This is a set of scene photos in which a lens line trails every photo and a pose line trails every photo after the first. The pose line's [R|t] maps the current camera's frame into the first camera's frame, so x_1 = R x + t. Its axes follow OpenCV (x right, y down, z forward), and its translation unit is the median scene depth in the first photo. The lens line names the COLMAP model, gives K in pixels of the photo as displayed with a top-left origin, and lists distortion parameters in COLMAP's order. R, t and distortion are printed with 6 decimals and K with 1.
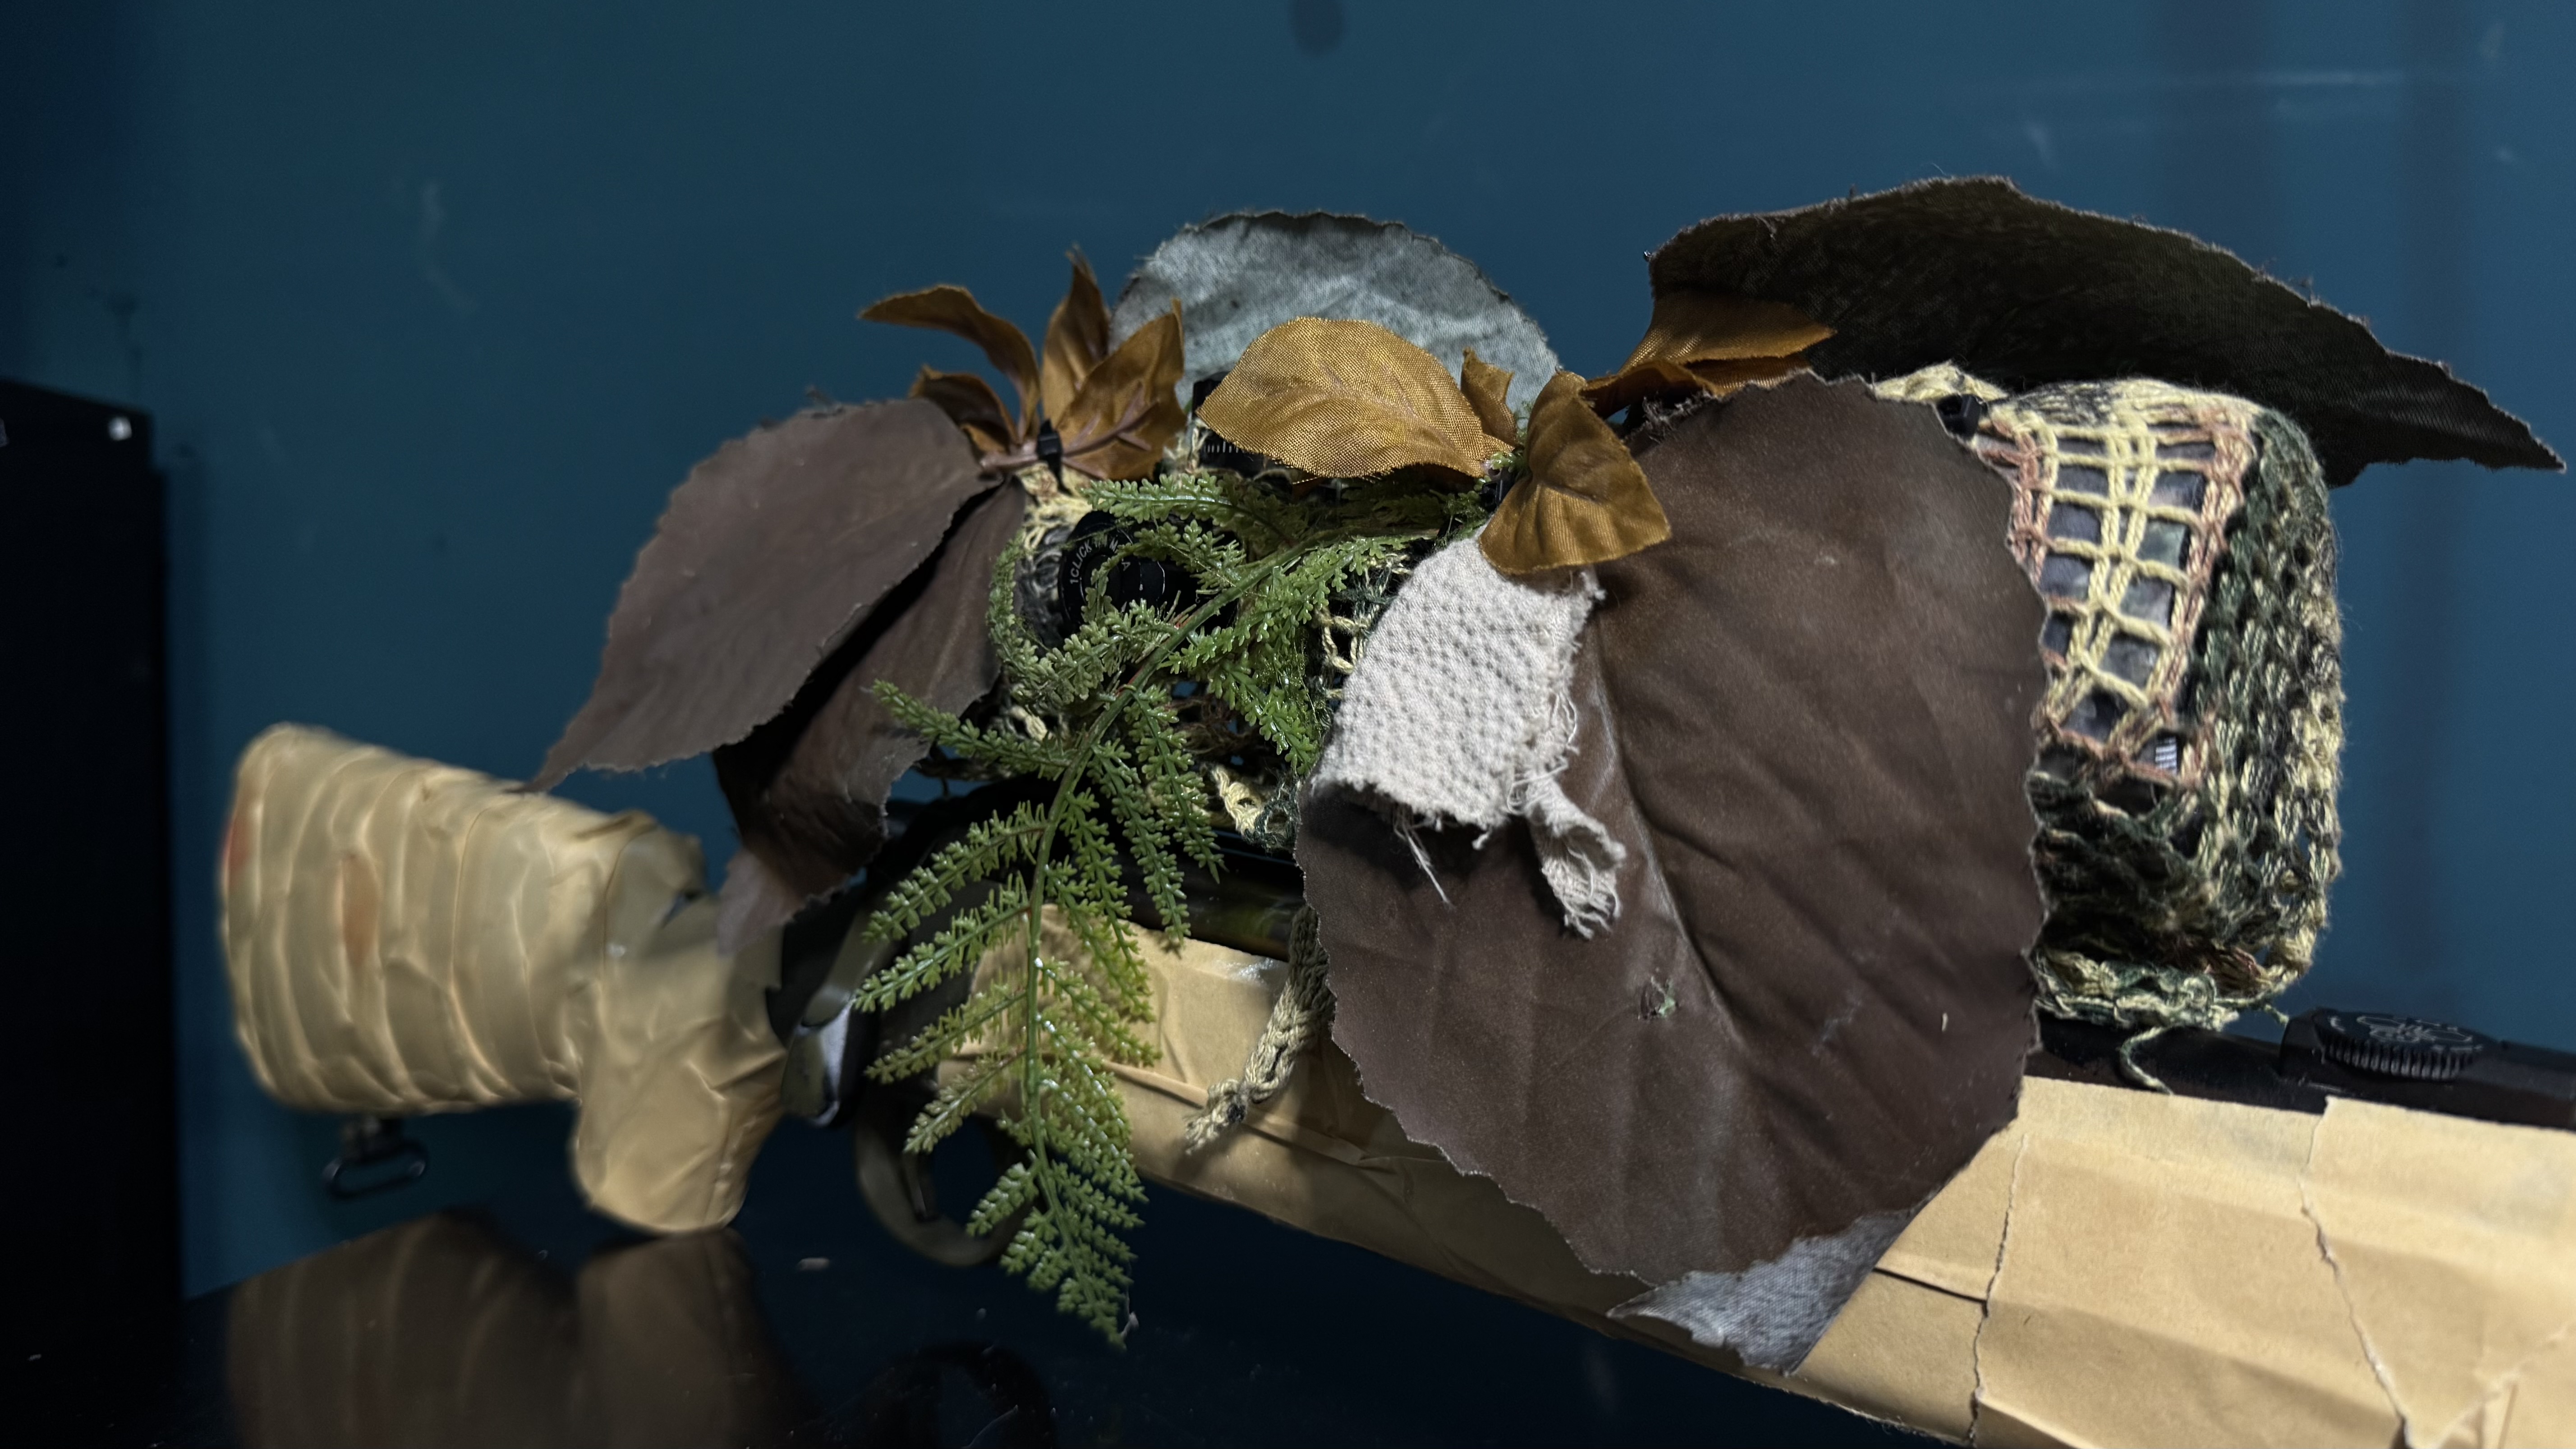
lens RADIAL K [[1839.0, 0, 1301.2], [0, 1839.0, 730.3], [0, 0, 1]] dist [0.132486, -0.345074]
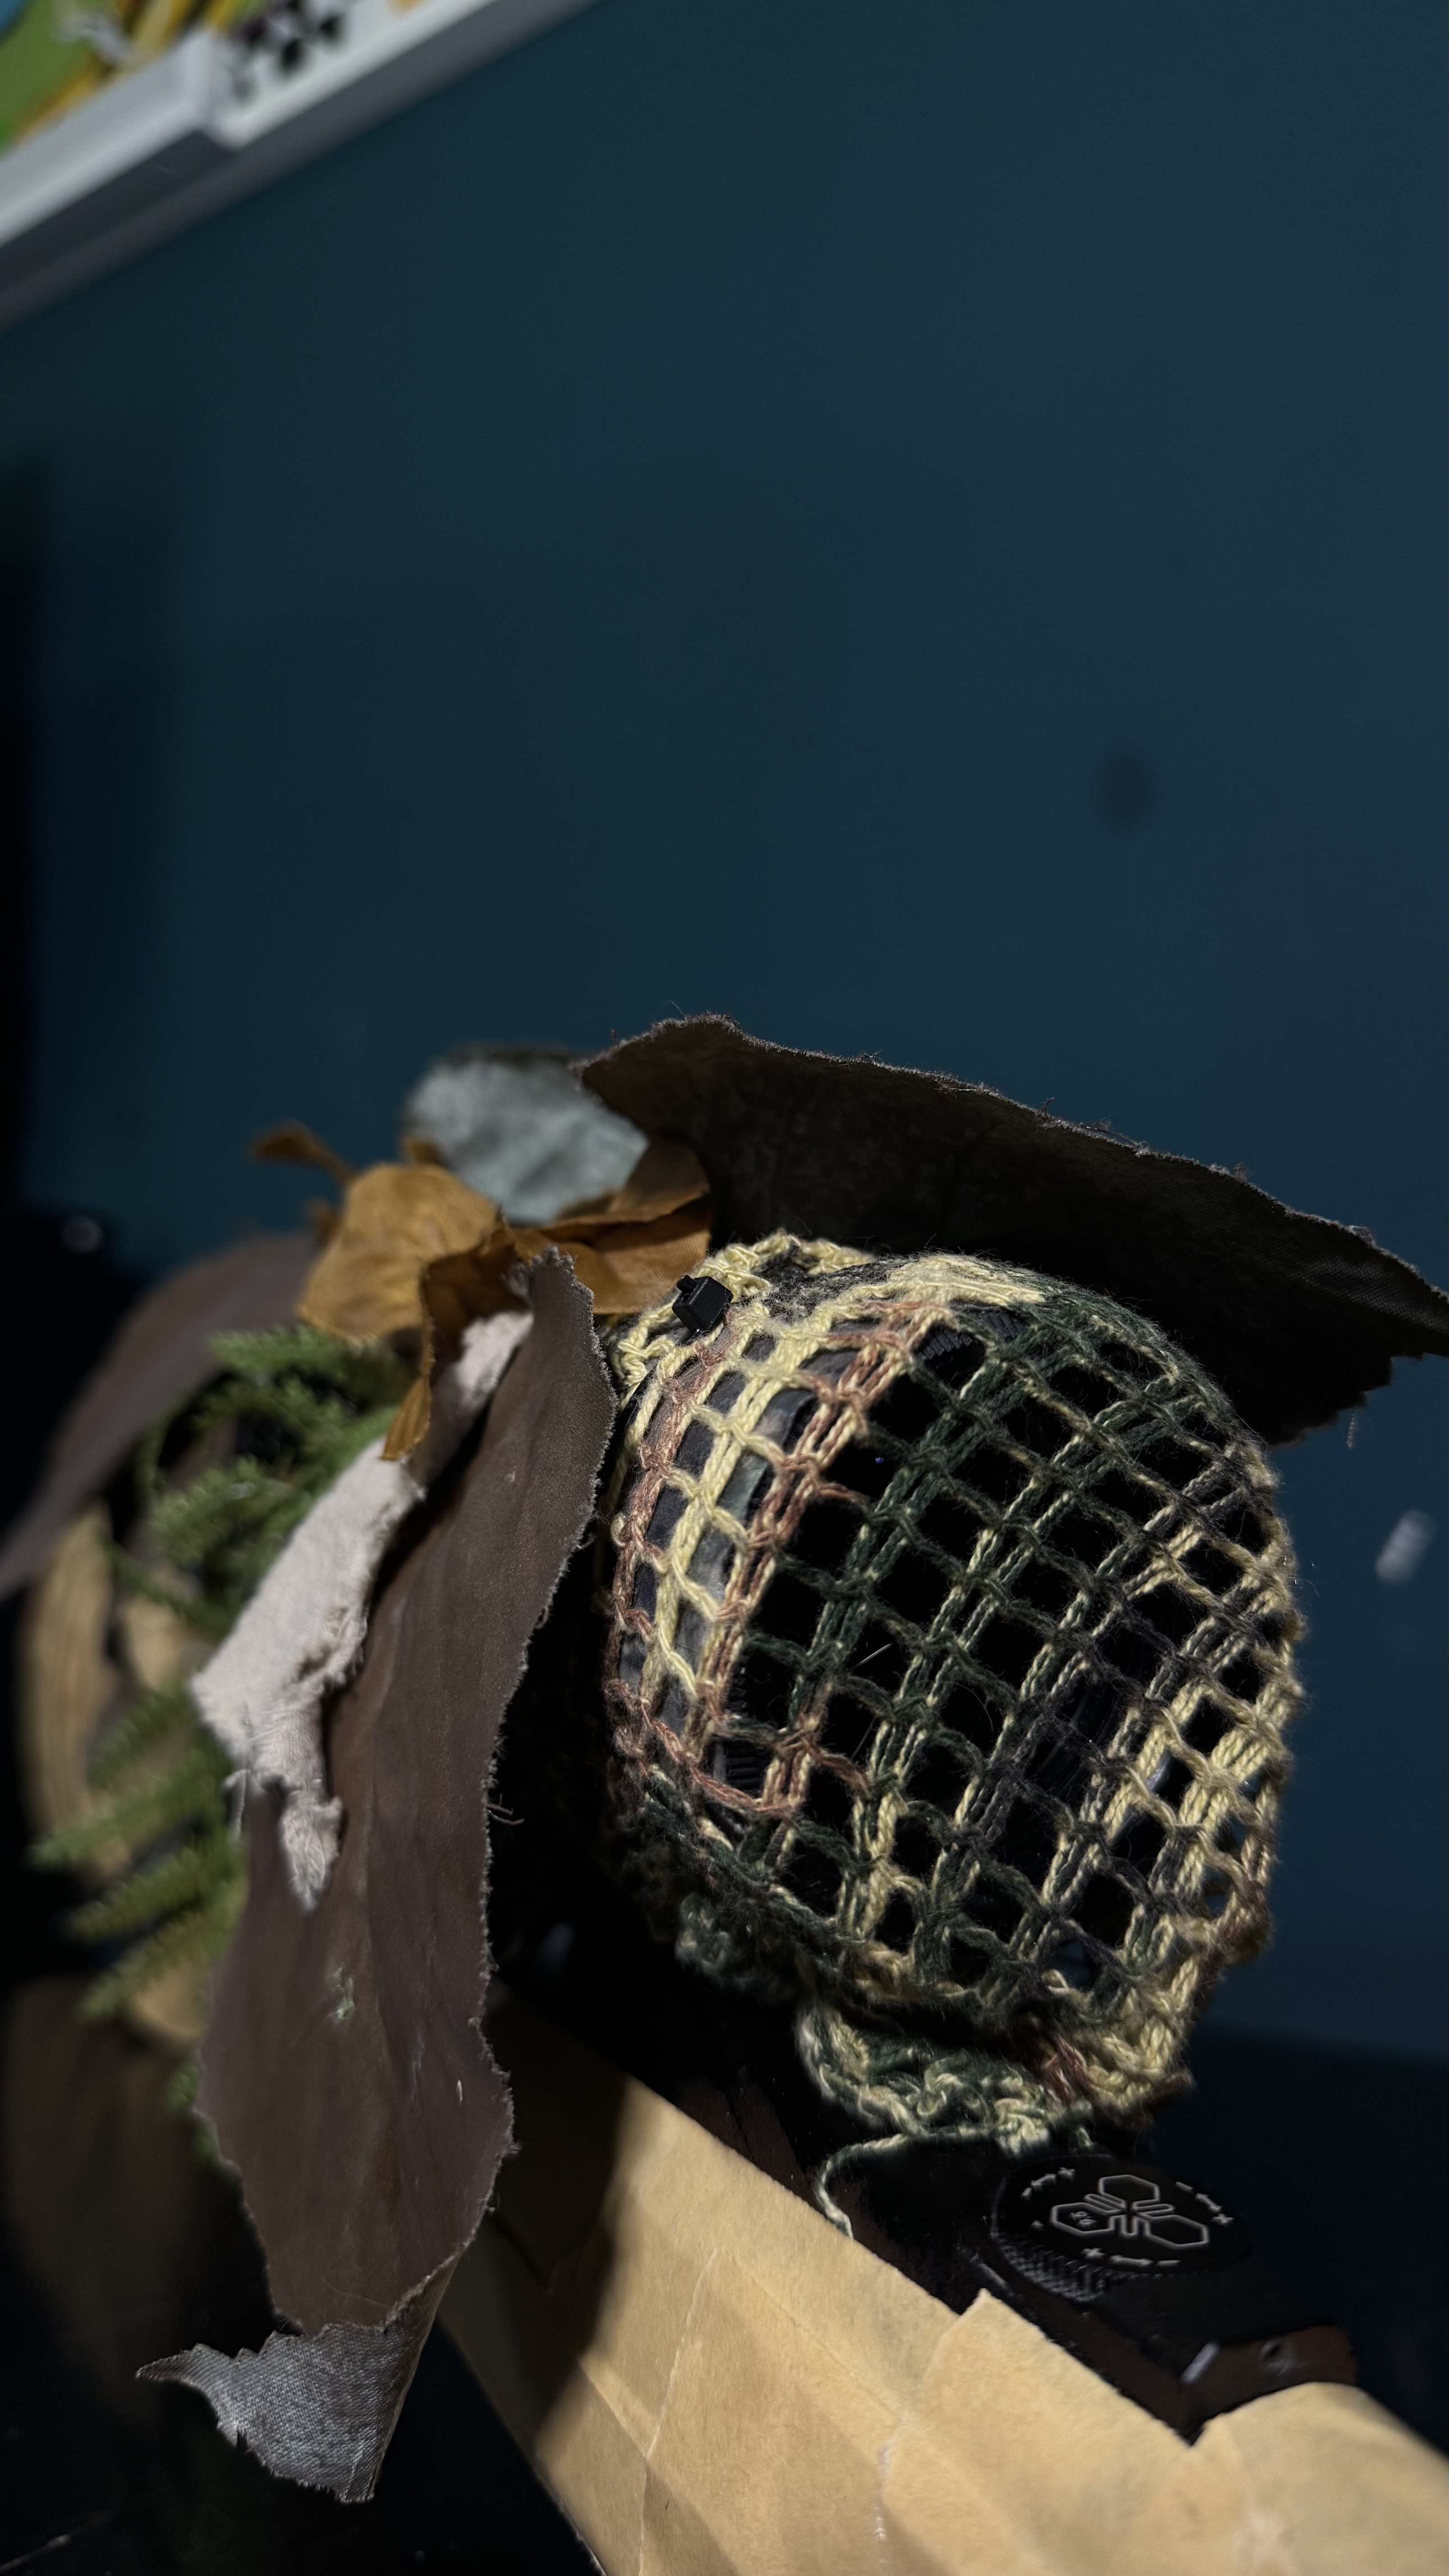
lens RADIAL K [[1982.2, 0, 767.6], [0, 1982.2, 1293.4], [0, 0, 1]] dist [0.069040, -0.214344]
pose [[0.926473, 0.002356, -0.376353, 0.495214], [-0.044487, 0.993656, -0.103292, -0.060705], [0.373722, 0.112440, 0.920700, 0.154465]]
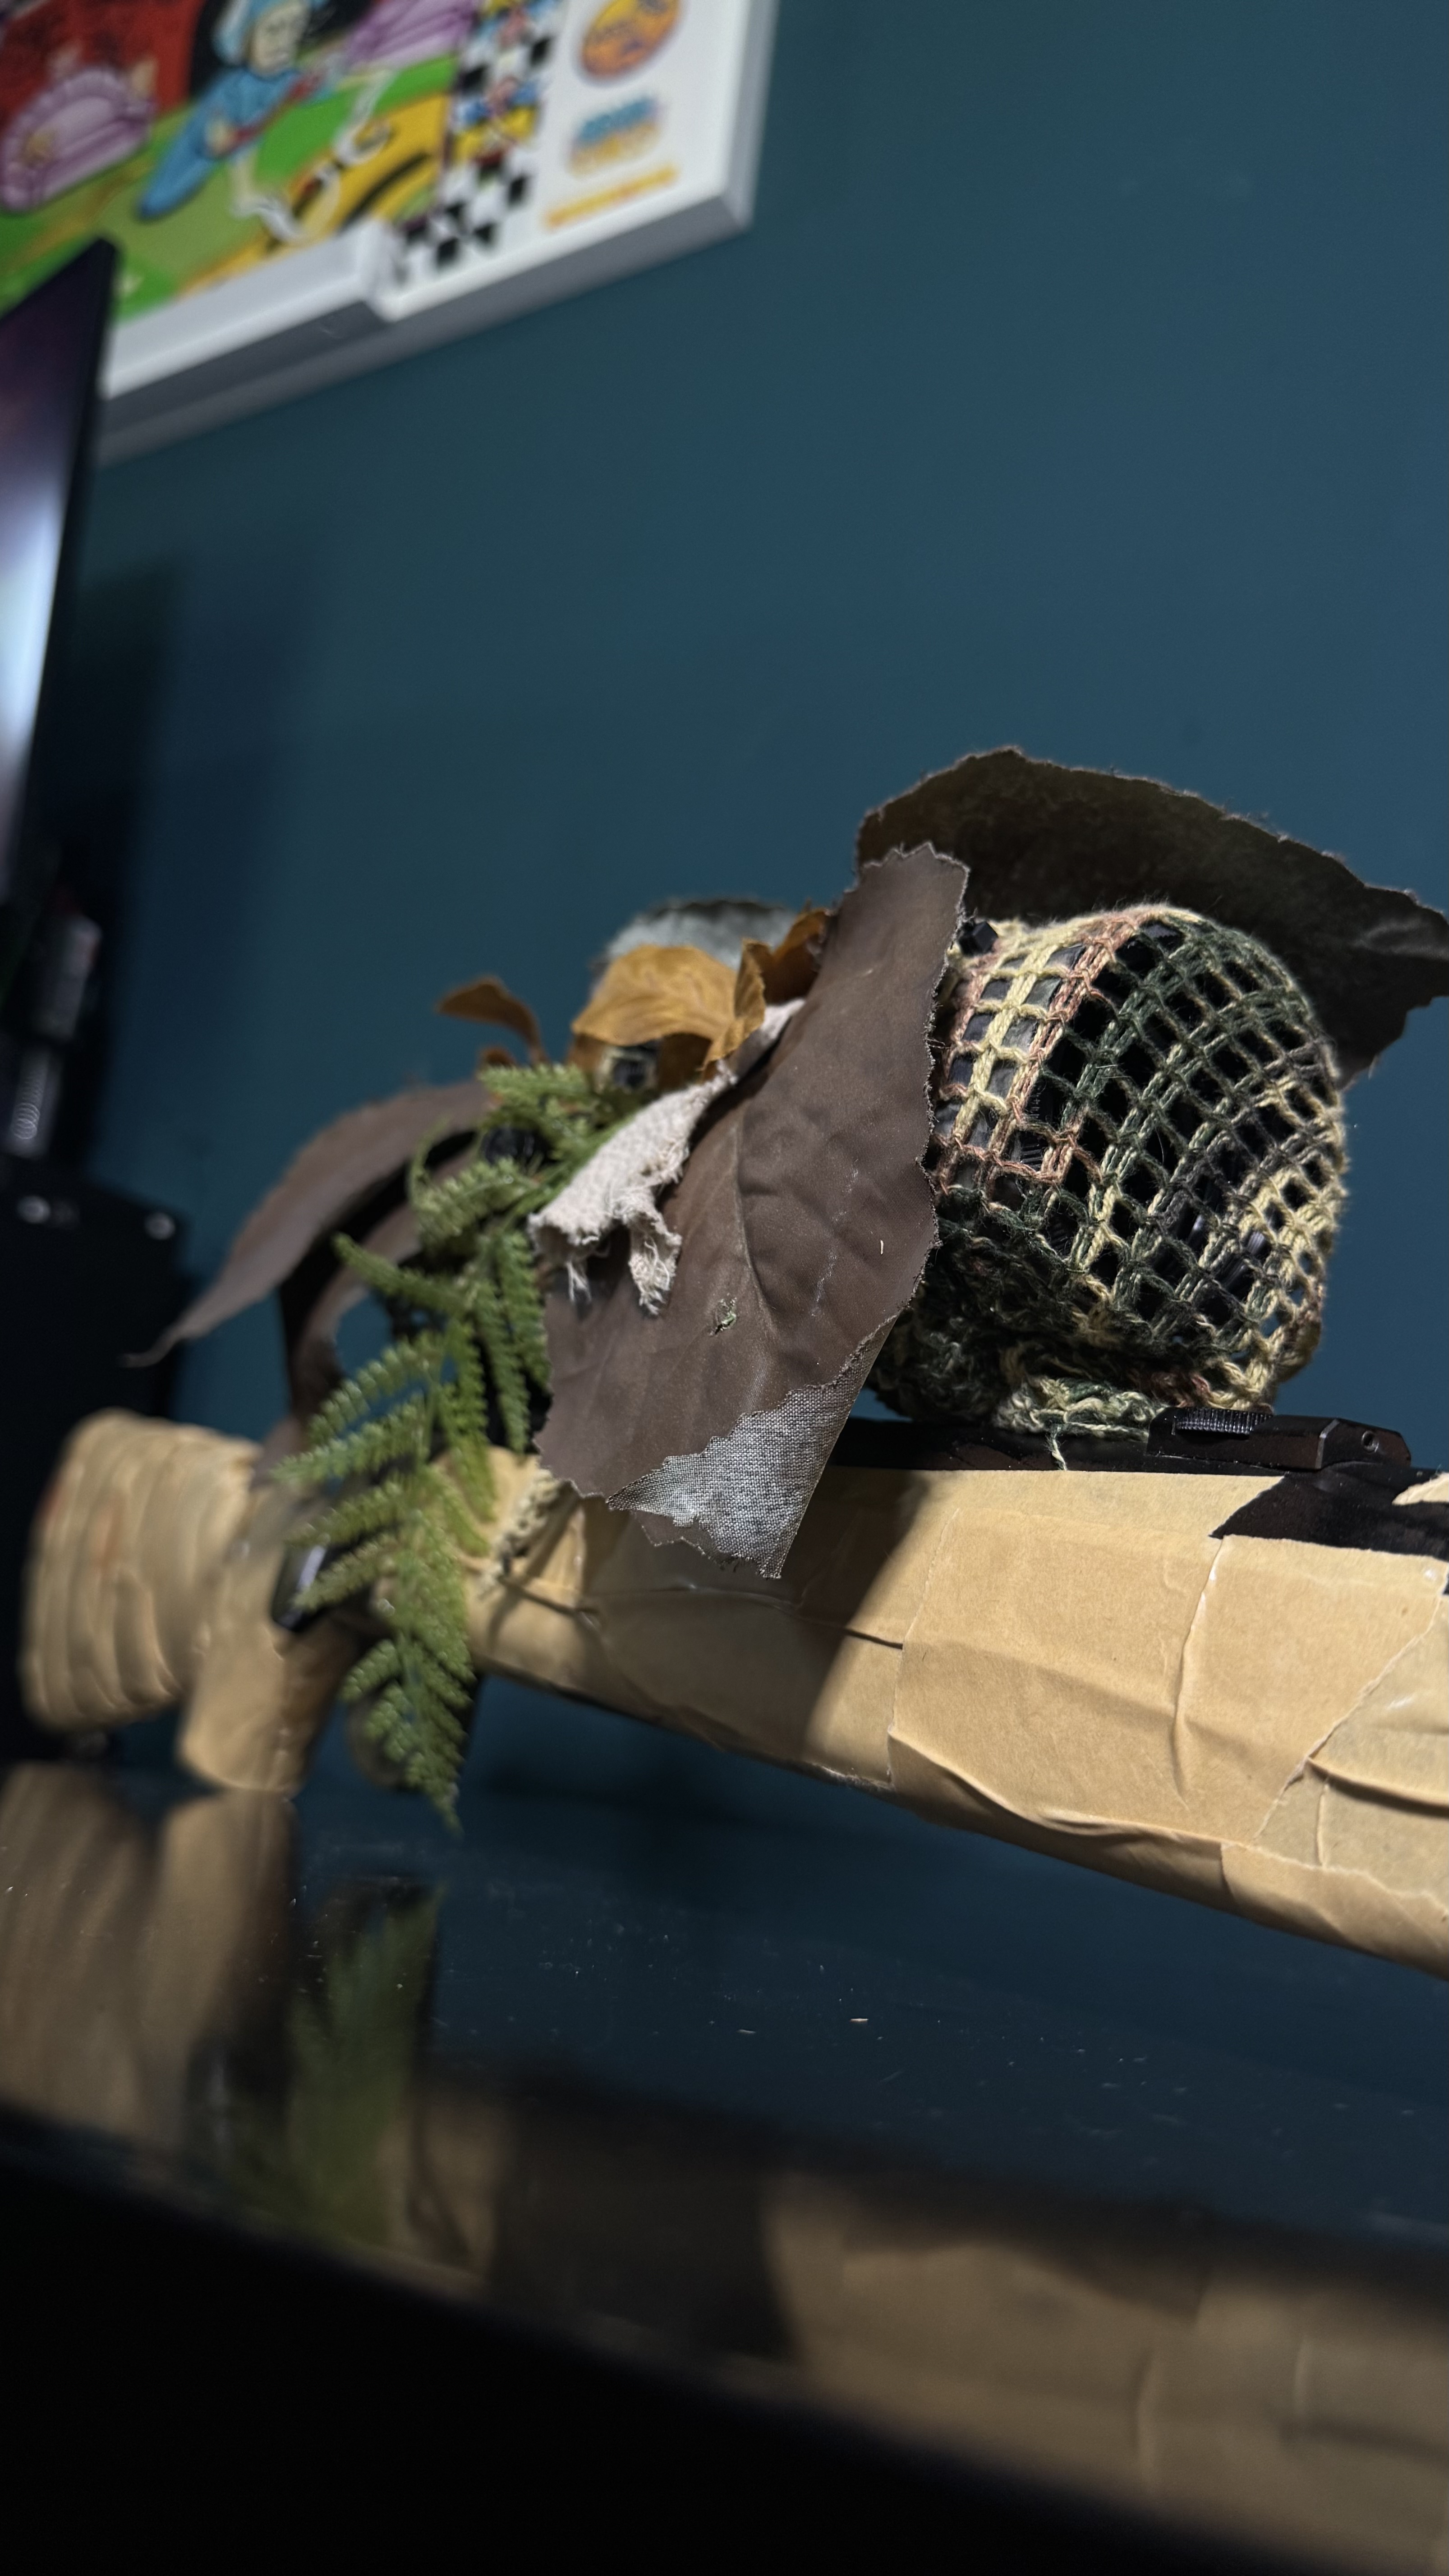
lens RADIAL K [[1839.0, 0, 724.7], [0, 1839.0, 1276.9], [0, 0, 1]] dist [0.132486, -0.345074]
pose [[0.948514, 0.062677, -0.310471, 0.419363], [-0.134869, 0.966843, -0.216853, 0.242522], [0.286585, 0.247561, 0.925517, -0.101582]]
